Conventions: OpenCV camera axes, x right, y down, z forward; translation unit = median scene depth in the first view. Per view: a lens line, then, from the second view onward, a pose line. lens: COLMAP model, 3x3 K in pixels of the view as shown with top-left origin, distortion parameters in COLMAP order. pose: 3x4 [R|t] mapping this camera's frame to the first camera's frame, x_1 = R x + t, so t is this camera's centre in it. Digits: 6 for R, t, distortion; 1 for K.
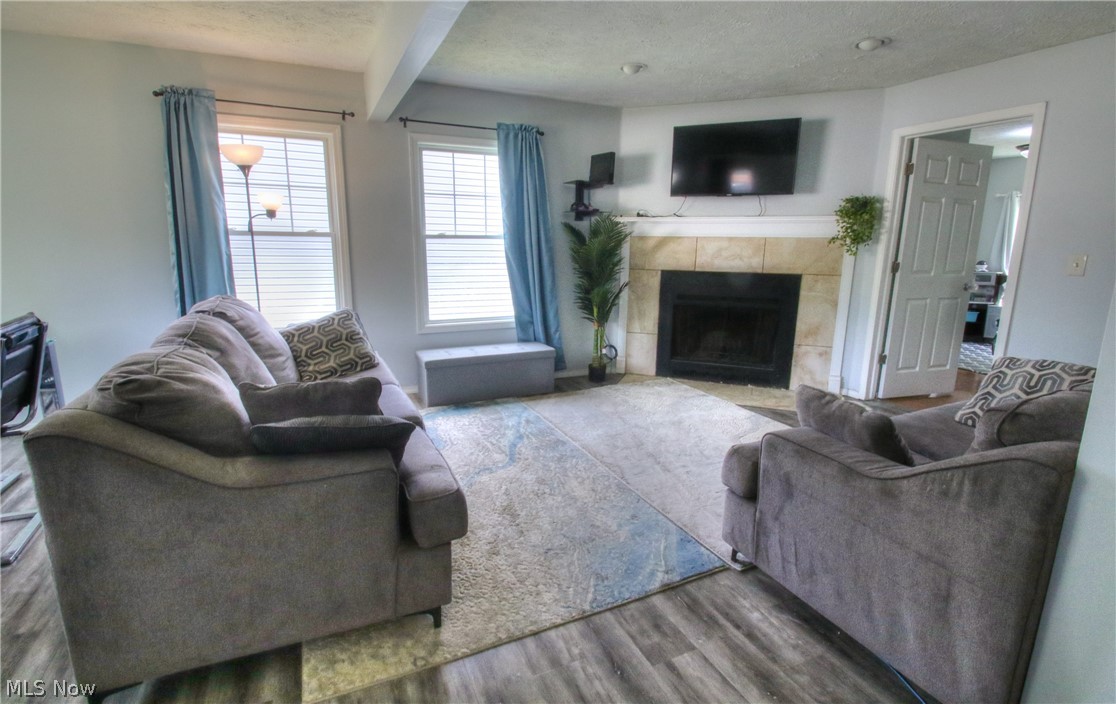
lens RADIAL K [[530.1, 0, 553.5], [0, 530.1, 345.7], [0, 0, 1]] dist [0.009120, -0.001472]
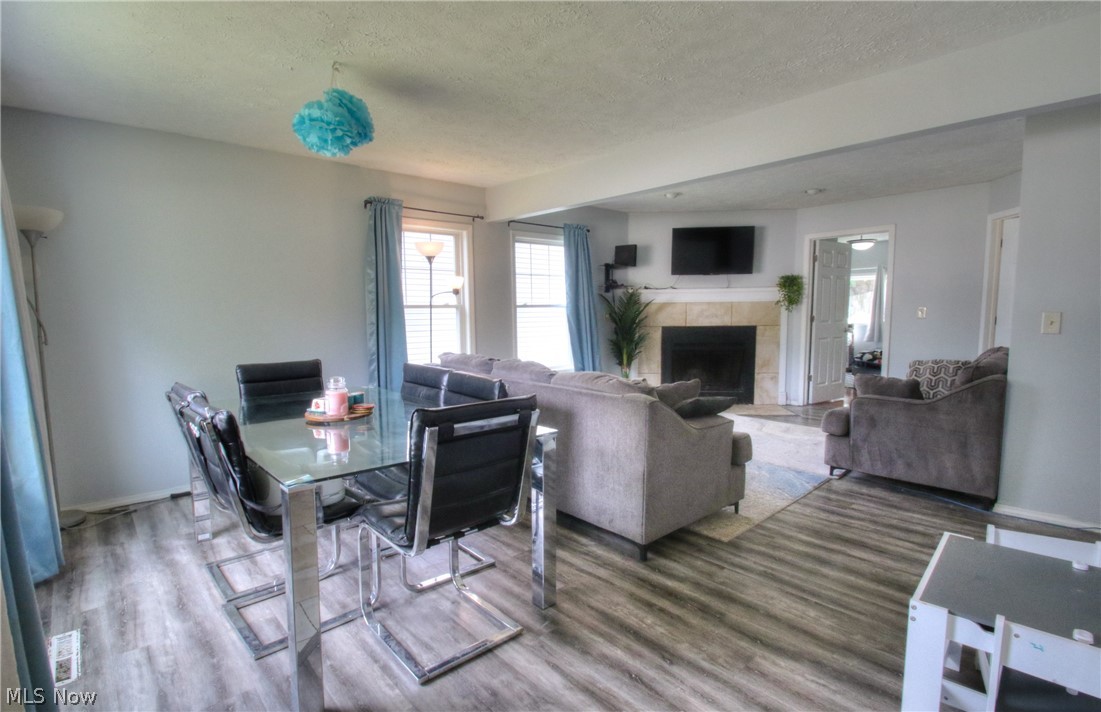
lens RADIAL K [[533.6, 0, 552.1], [0, 533.6, 362.1], [0, 0, 1]] dist [0.022450, -0.000107]
pose [[0.951491, -0.053873, 0.302923, -0.567021], [0.082224, 0.993266, -0.081623, 0.044948], [-0.296486, 0.102571, 0.949513, -0.261222]]
